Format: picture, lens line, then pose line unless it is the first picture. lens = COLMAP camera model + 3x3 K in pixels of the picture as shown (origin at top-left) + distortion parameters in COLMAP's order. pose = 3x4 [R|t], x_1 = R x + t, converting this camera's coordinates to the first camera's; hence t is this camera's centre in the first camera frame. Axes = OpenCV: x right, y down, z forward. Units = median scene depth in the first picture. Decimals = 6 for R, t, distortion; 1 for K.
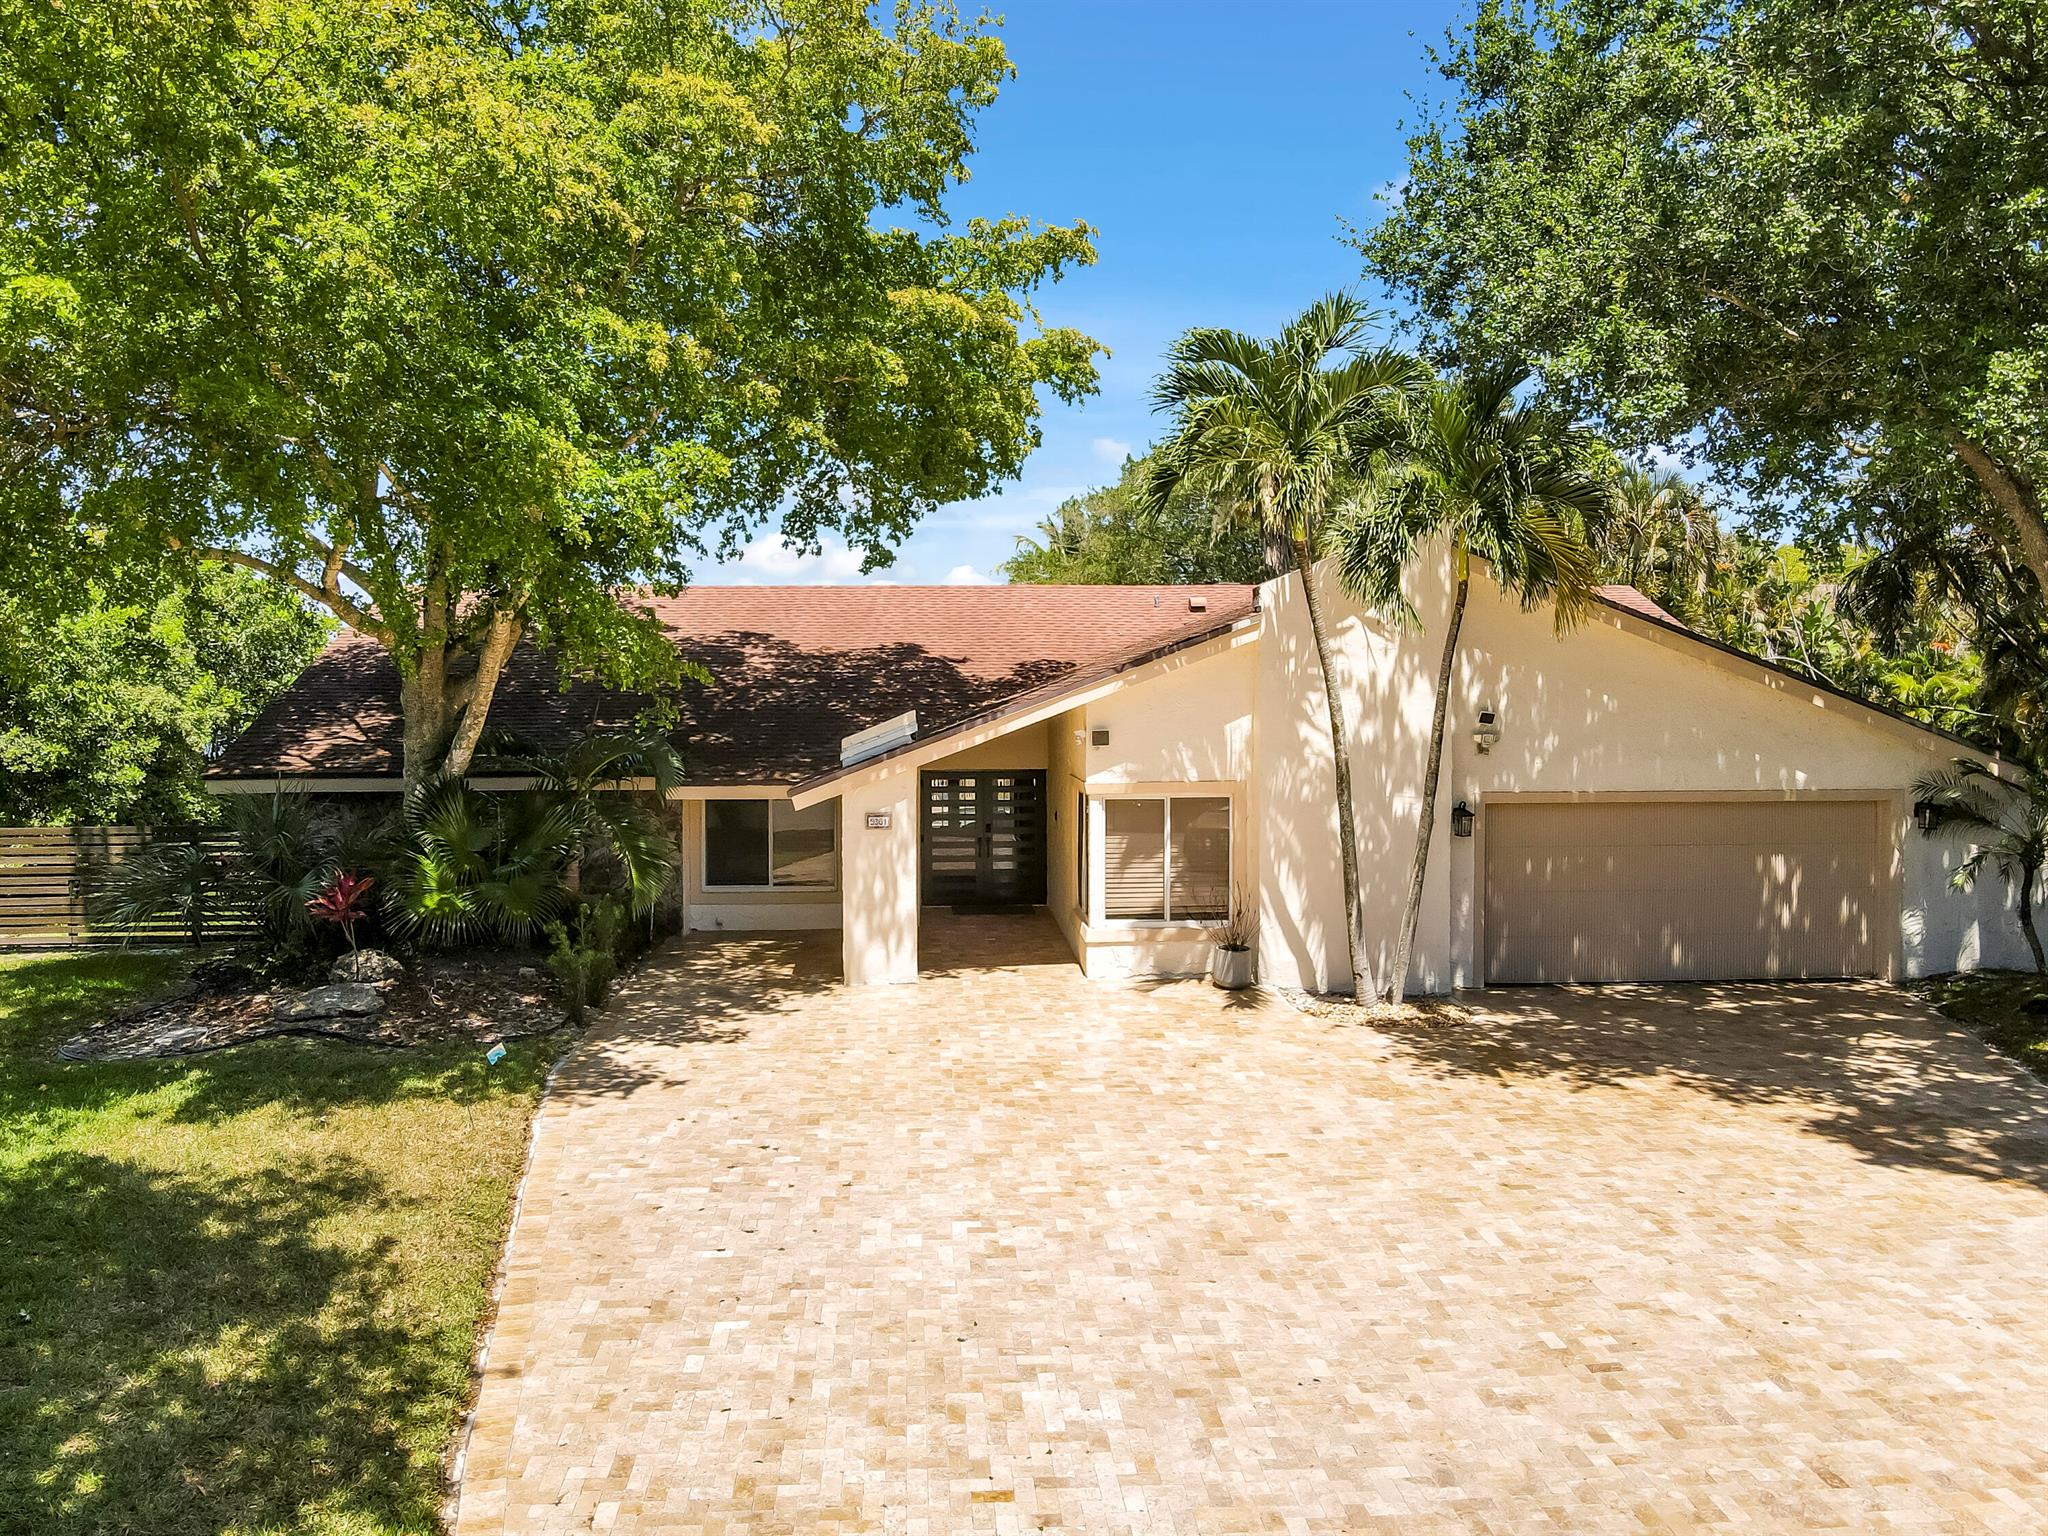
lens RADIAL K [[1534.4, 0, 1029.4], [0, 1534.4, 784.0], [0, 0, 1]] dist [0.006736, 0.010491]
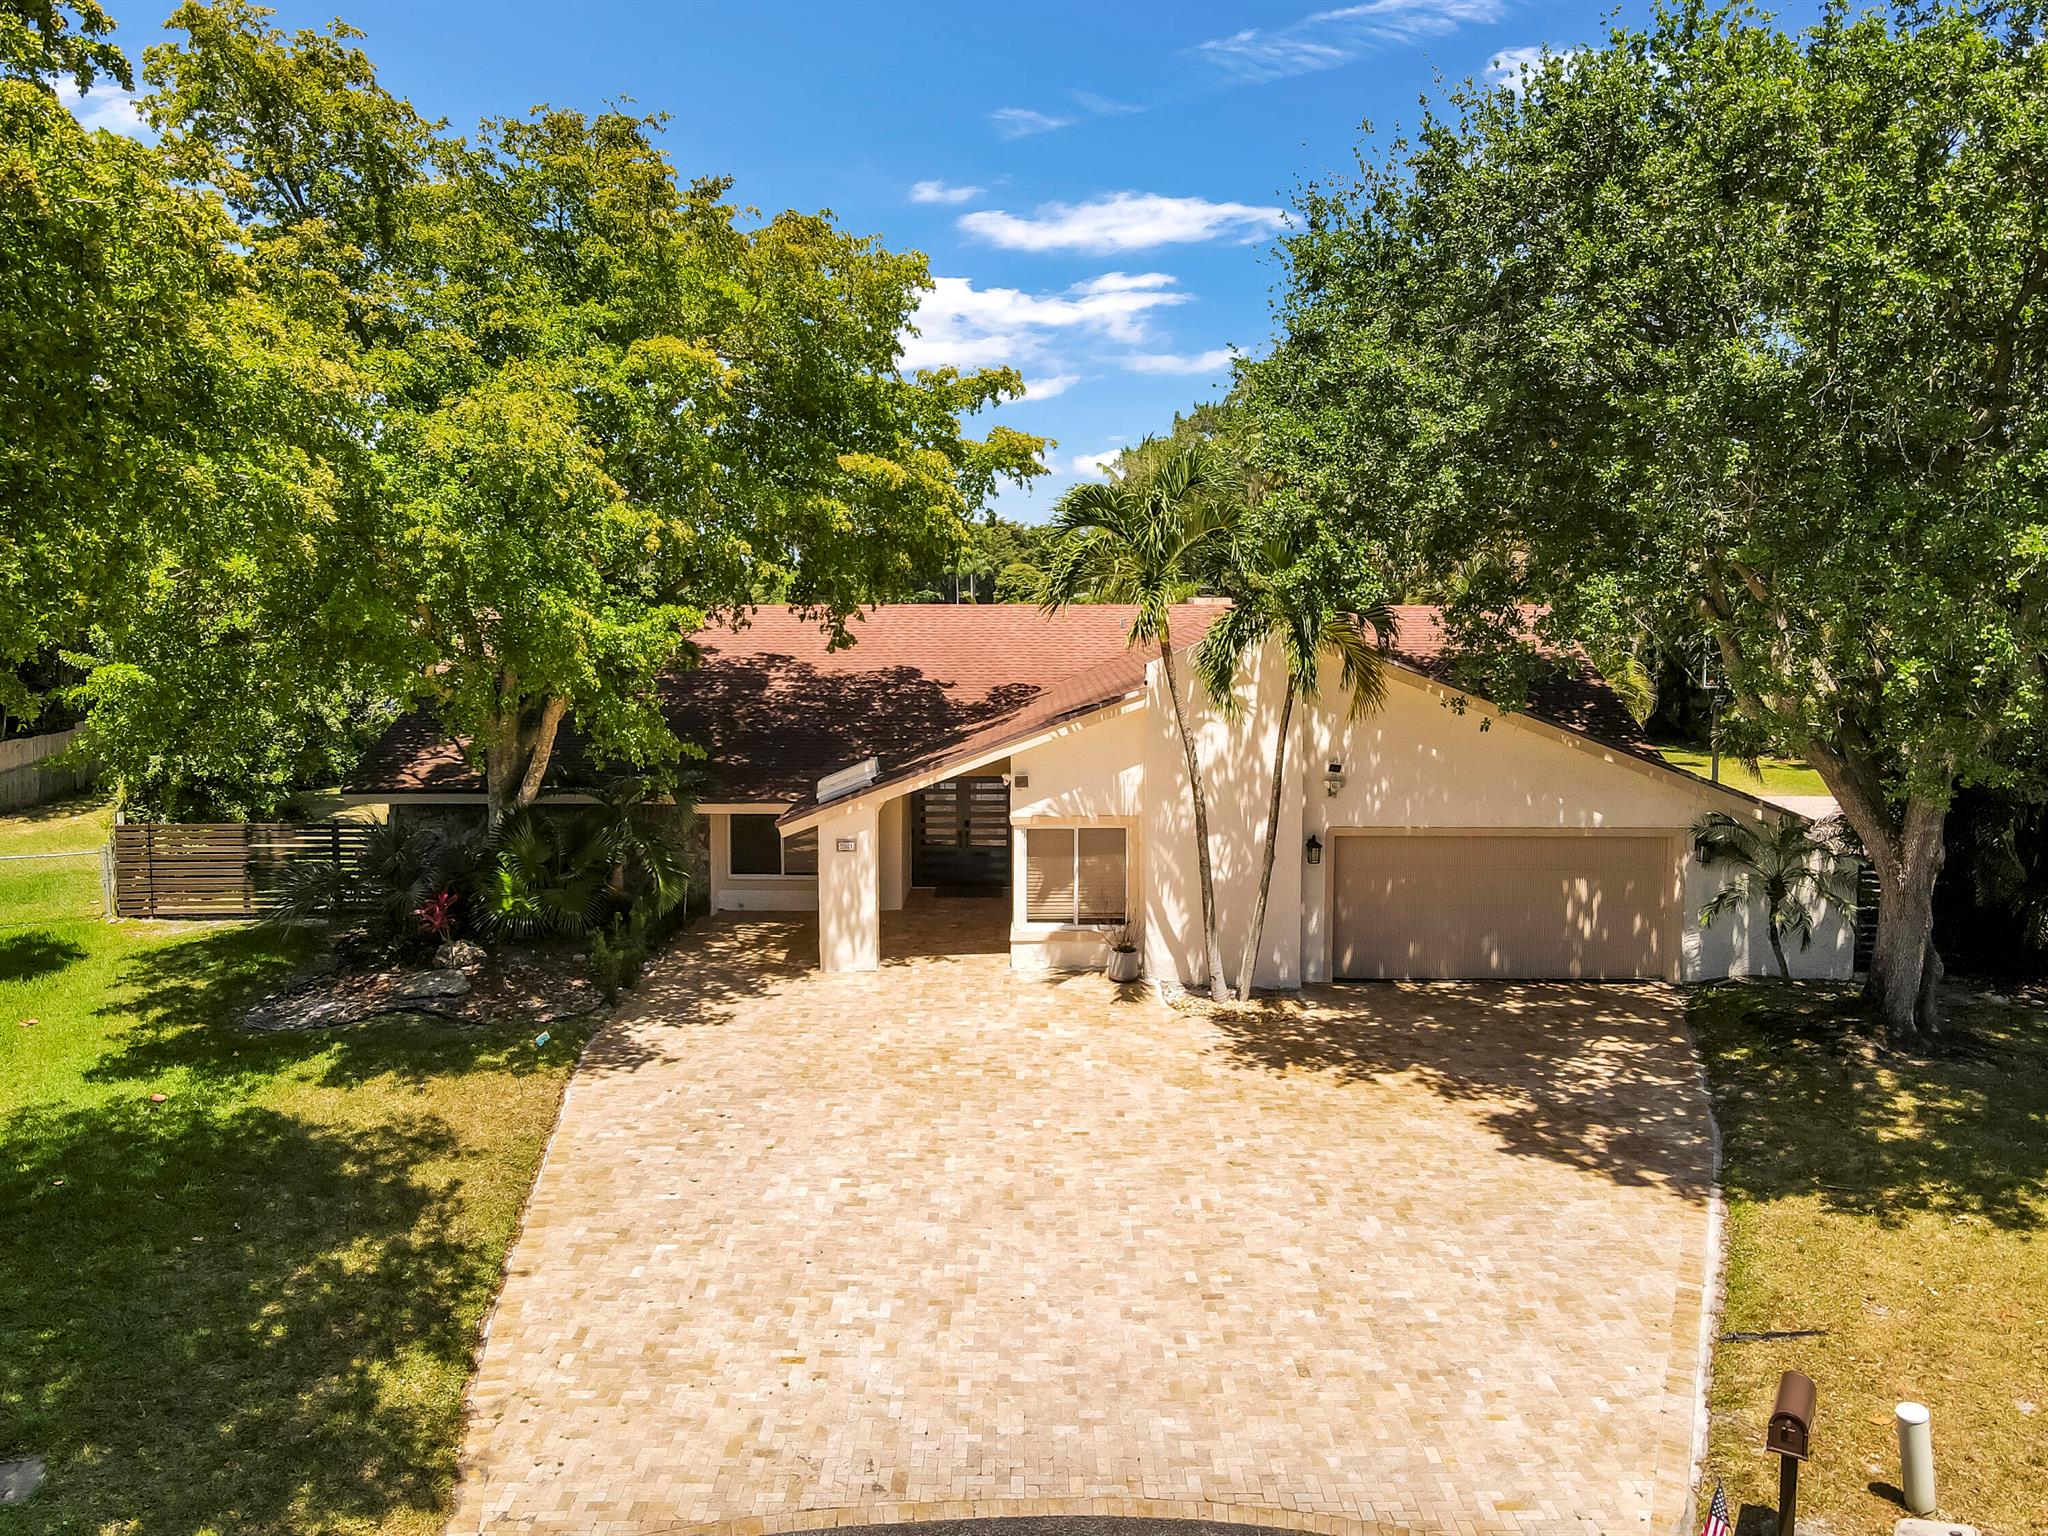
lens RADIAL K [[1534.4, 0, 1021.7], [0, 1534.4, 756.4], [0, 0, 1]] dist [0.006736, 0.010491]
pose [[0.996823, 0.013210, -0.078540, 0.175176], [-0.008767, 0.998355, 0.056655, -0.147860], [0.079159, -0.055786, 0.995300, -0.310538]]
